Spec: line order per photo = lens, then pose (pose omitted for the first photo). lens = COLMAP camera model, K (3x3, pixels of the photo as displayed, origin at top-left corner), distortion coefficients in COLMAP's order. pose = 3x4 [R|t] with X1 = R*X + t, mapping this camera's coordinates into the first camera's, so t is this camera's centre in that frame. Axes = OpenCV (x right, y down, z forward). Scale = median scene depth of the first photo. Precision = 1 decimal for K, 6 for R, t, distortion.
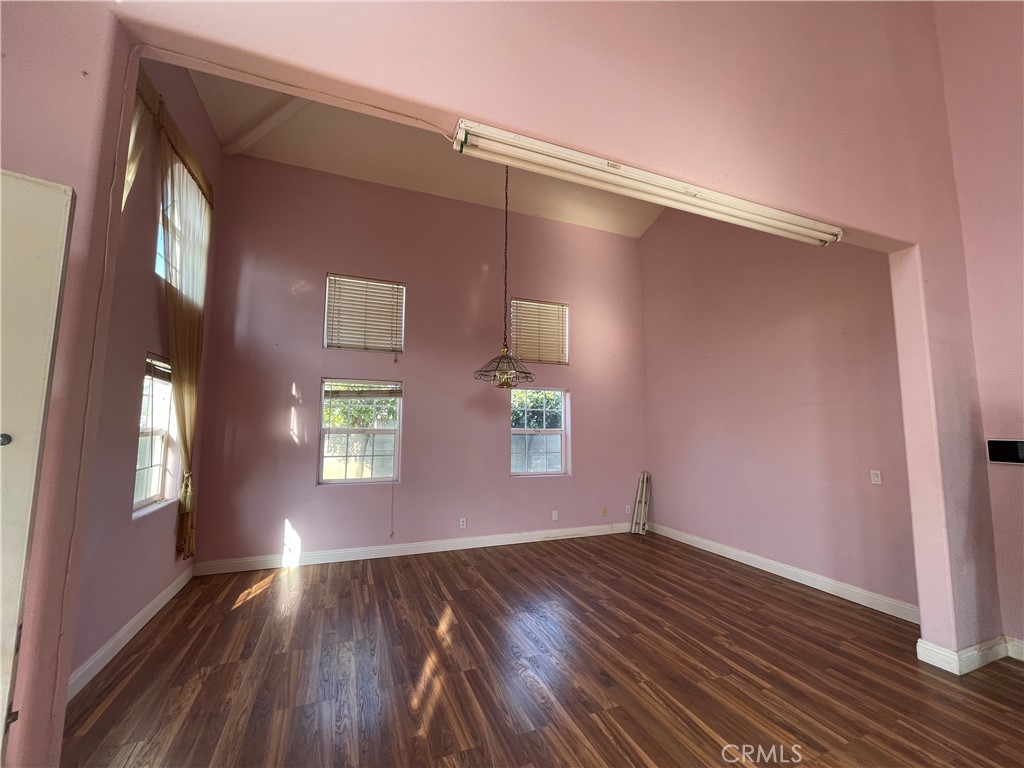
lens RADIAL K [[411.5, 0, 513.1], [0, 411.5, 383.0], [0, 0, 1]] dist [-0.000765, -0.000564]
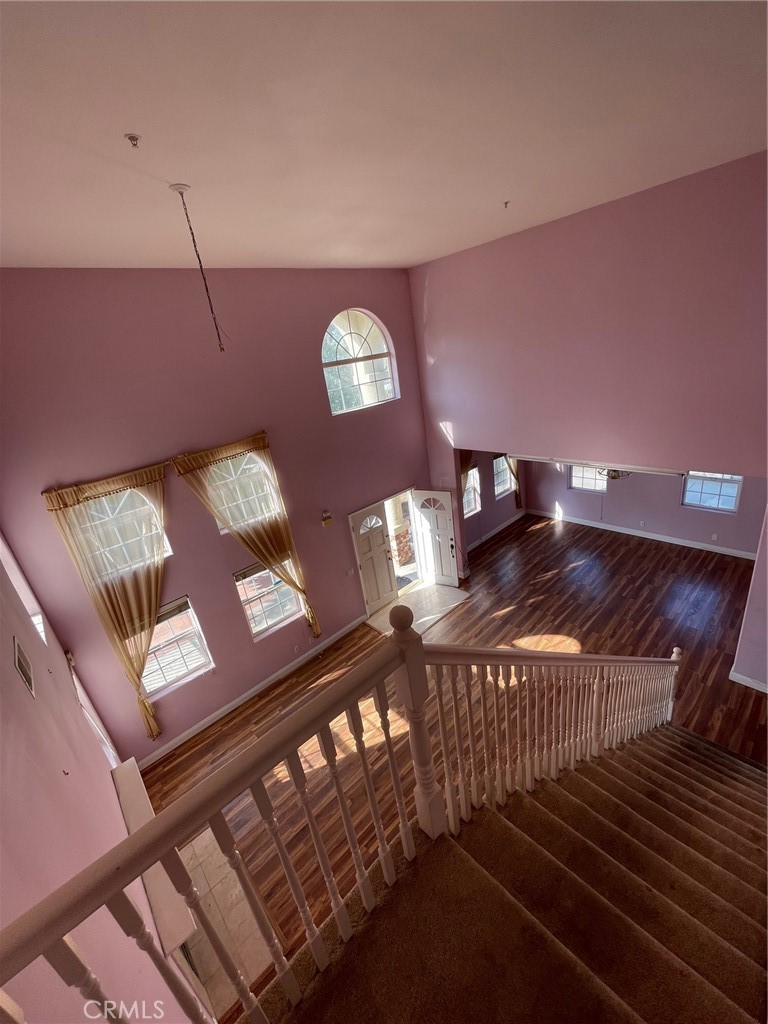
lens RADIAL K [[411.5, 0, 384.0], [0, 411.5, 507.4], [0, 0, 1]] dist [-0.000765, -0.000564]
pose [[0.348227, 0.287529, -0.892225, 1.265848], [0.239272, 0.893007, 0.381166, -0.799067], [0.906359, -0.346217, 0.242172, -0.500844]]
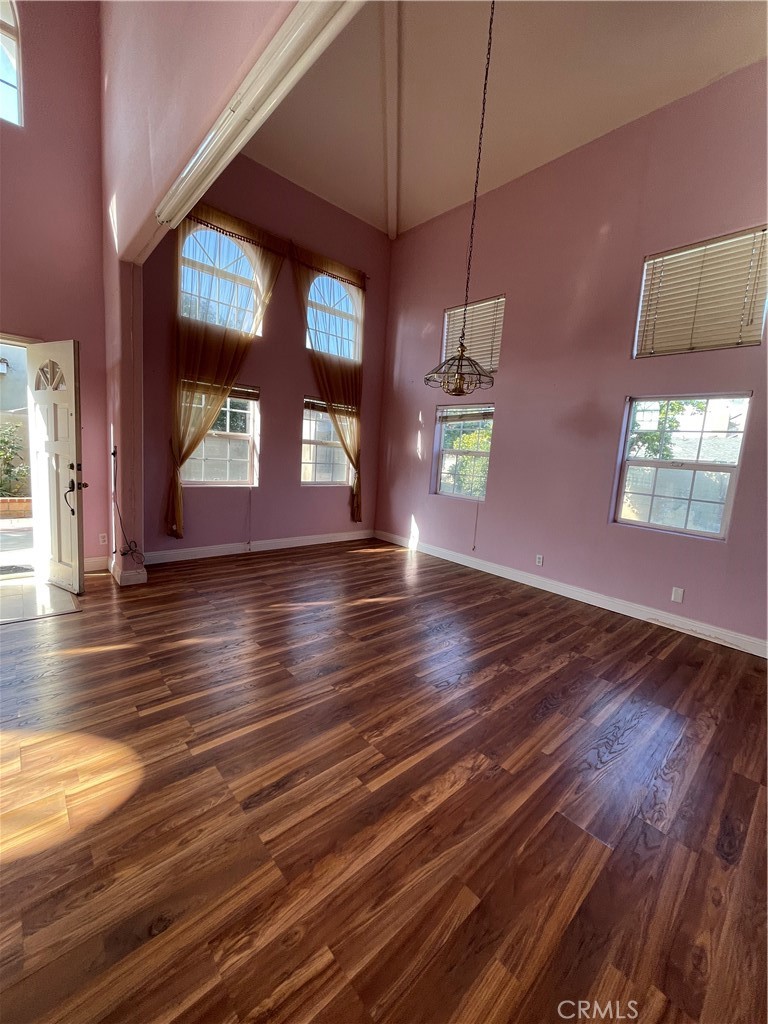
lens RADIAL K [[411.5, 0, 382.9], [0, 411.5, 509.8], [0, 0, 1]] dist [-0.000765, -0.000564]
pose [[0.344845, 0.146791, -0.927111, 0.687067], [0.028479, 0.985606, 0.166645, 0.089607], [0.938228, -0.083870, 0.335700, 0.469395]]
